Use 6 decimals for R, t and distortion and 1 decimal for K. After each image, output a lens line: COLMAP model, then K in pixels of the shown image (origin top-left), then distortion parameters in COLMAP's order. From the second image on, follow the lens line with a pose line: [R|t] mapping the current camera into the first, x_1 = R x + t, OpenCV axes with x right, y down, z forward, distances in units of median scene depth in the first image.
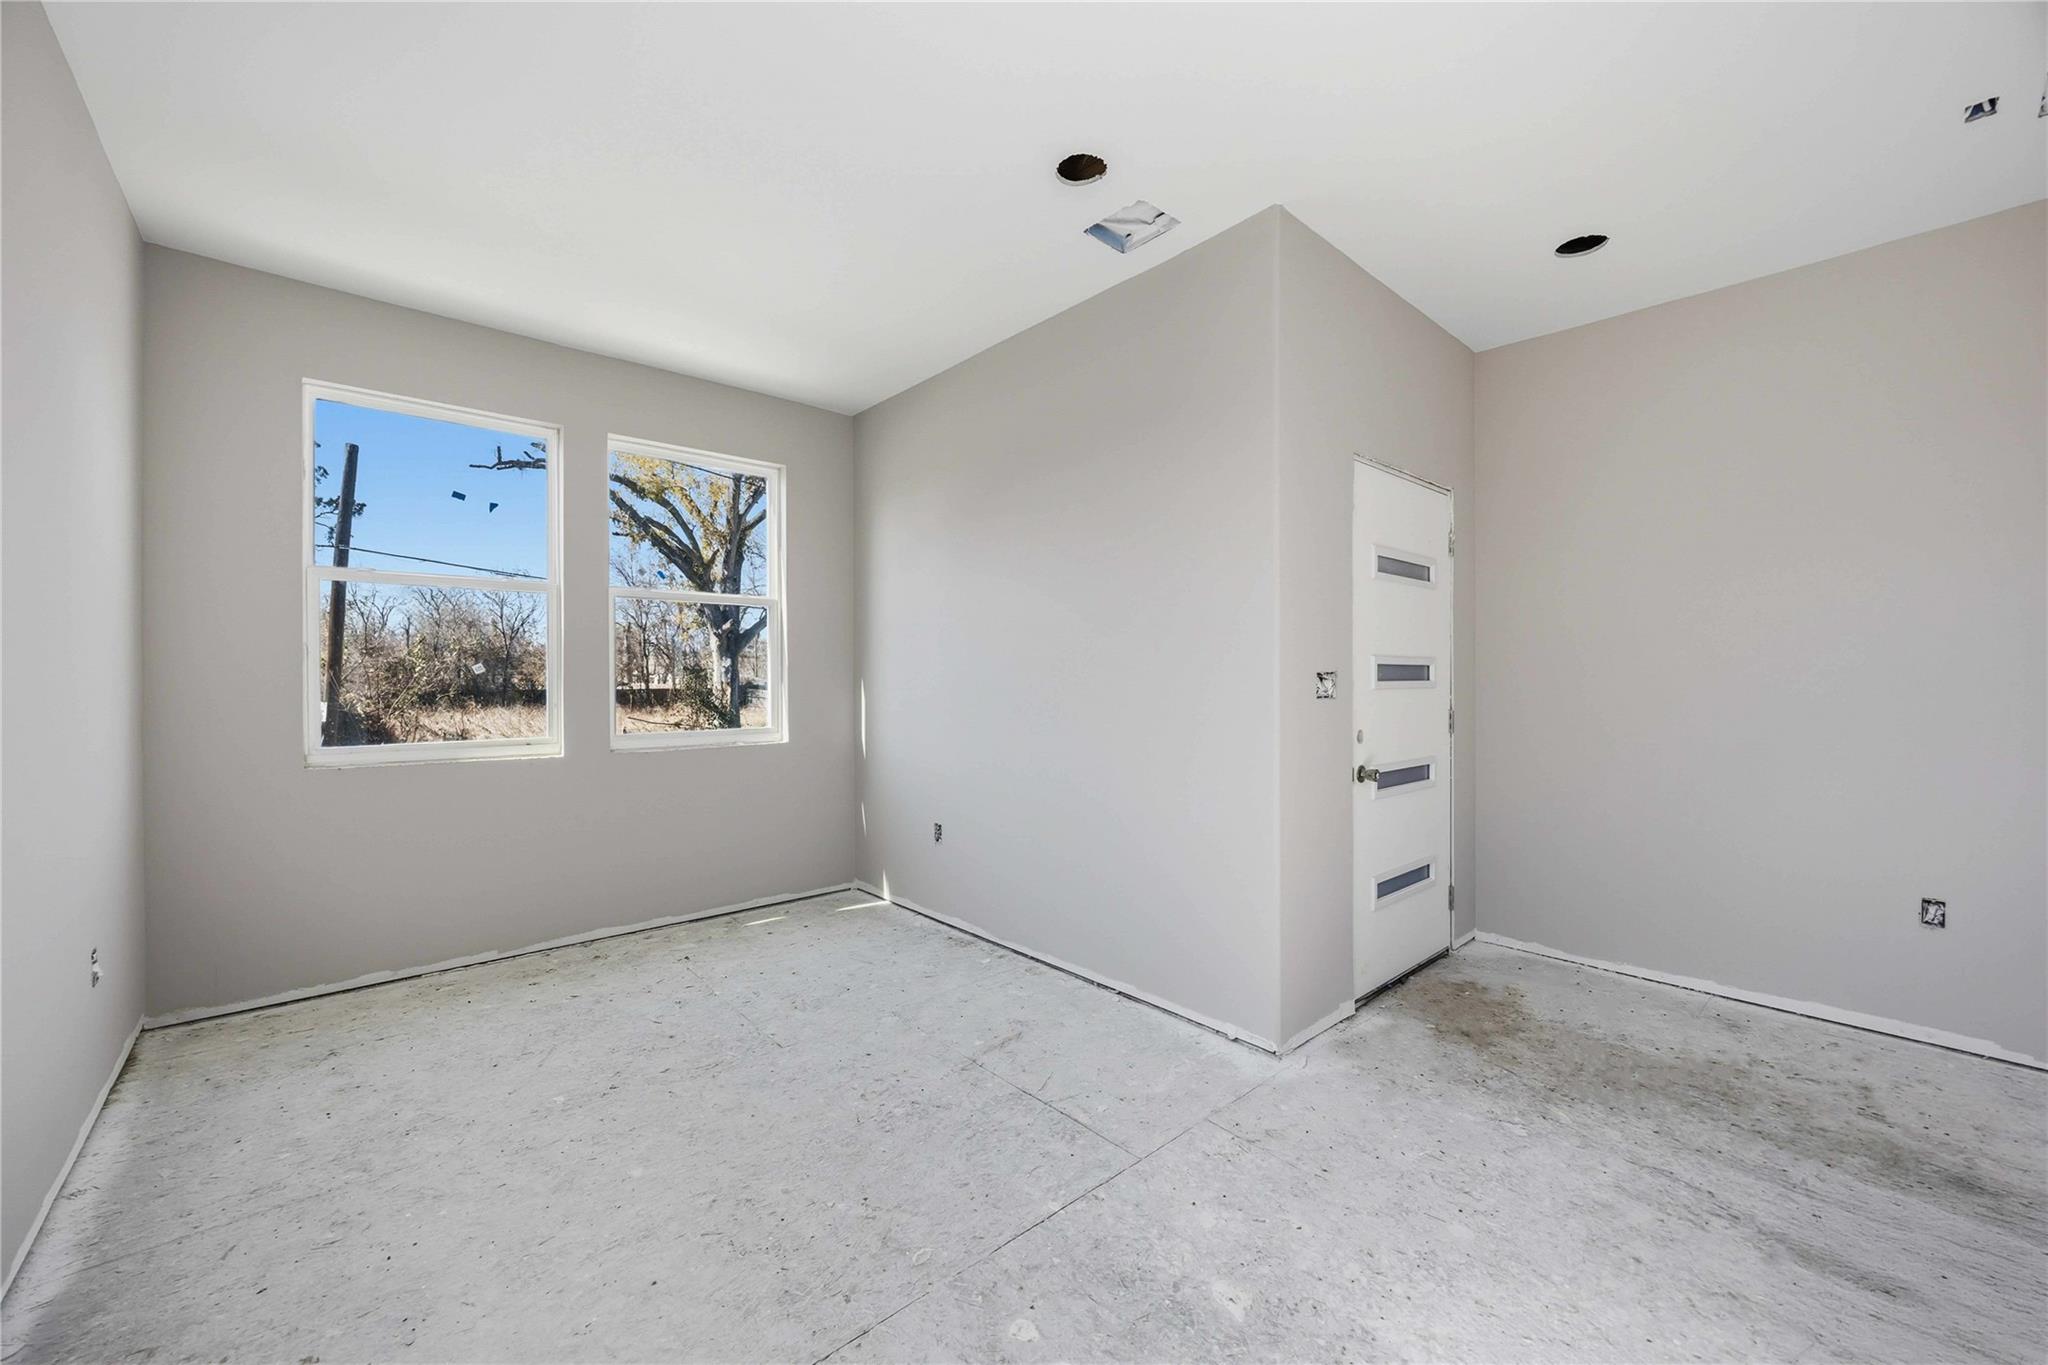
lens RADIAL K [[787.9, 0, 1015.7], [0, 787.9, 674.0], [0, 0, 1]] dist [-0.000994, -0.000133]
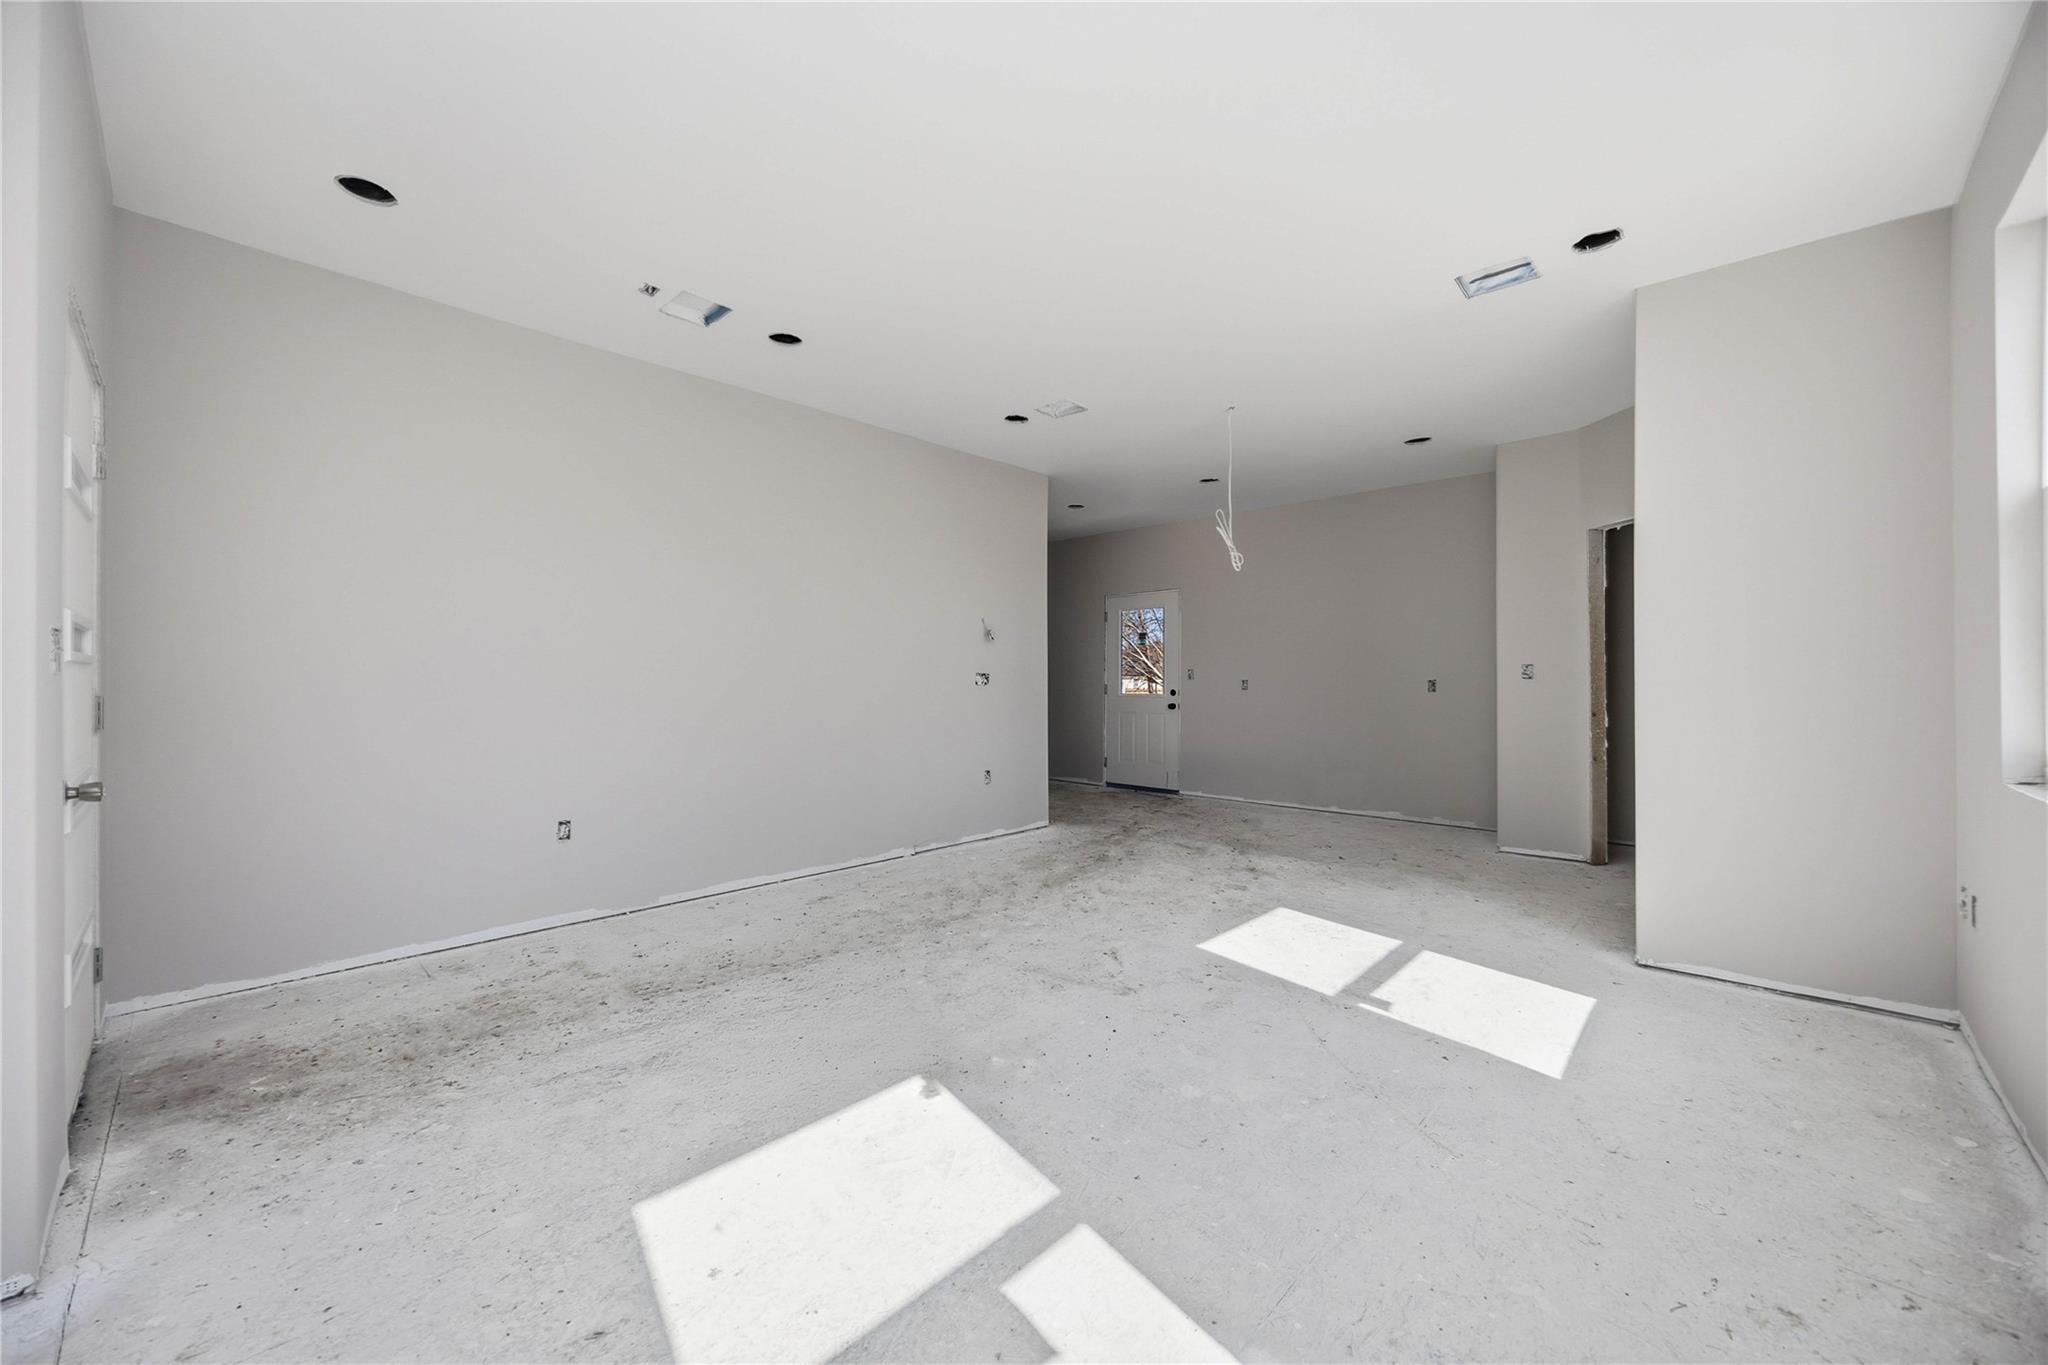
lens RADIAL K [[787.9, 0, 1015.2], [0, 787.9, 685.0], [0, 0, 1]] dist [-0.000994, -0.000133]
pose [[-0.089704, -0.004305, 0.995959, -0.307387], [-0.002891, 0.999988, 0.004062, 0.038770], [-0.995964, -0.002515, -0.089716, 0.344873]]
